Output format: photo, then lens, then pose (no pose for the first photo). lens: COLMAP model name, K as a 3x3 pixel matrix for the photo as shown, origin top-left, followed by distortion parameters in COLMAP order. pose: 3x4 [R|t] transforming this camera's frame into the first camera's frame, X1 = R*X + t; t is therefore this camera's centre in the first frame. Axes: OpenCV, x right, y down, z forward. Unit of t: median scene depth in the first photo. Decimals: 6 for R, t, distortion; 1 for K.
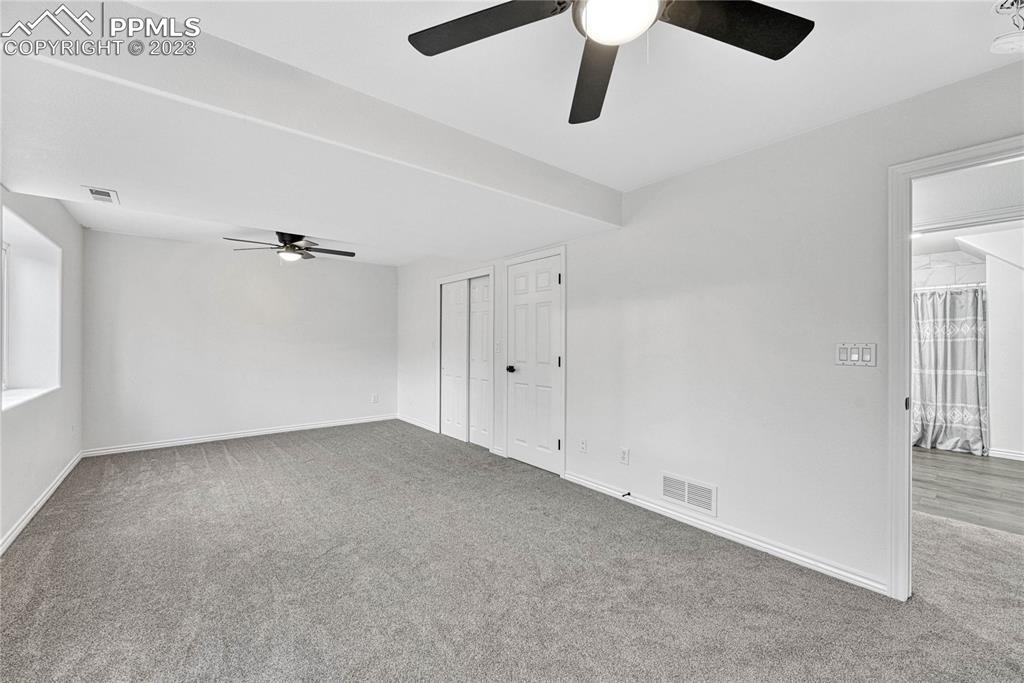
lens RADIAL K [[410.8, 0, 509.4], [0, 410.8, 340.5], [0, 0, 1]] dist [0.003552, 0.000394]
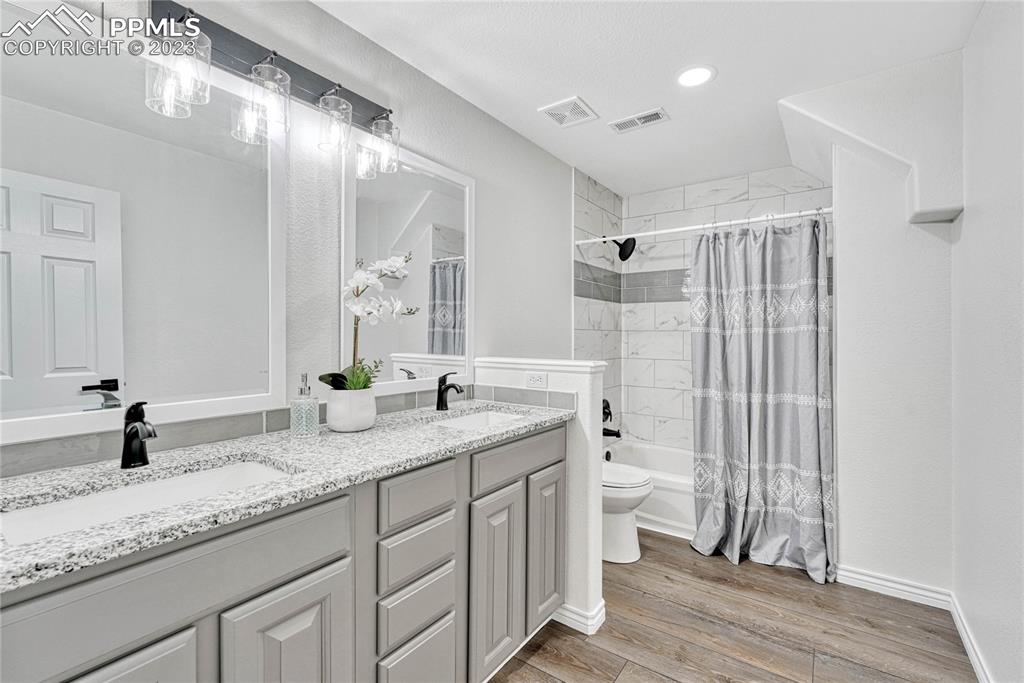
lens RADIAL K [[456.4, 0, 514.6], [0, 456.4, 341.4], [0, 0, 1]] dist [-0.001881, 0.001724]
pose [[0.967257, 0.000061, 0.253798, 0.649599], [-0.000163, 1.000000, 0.000383, 0.011540], [-0.253798, -0.000412, 0.967257, 0.569775]]
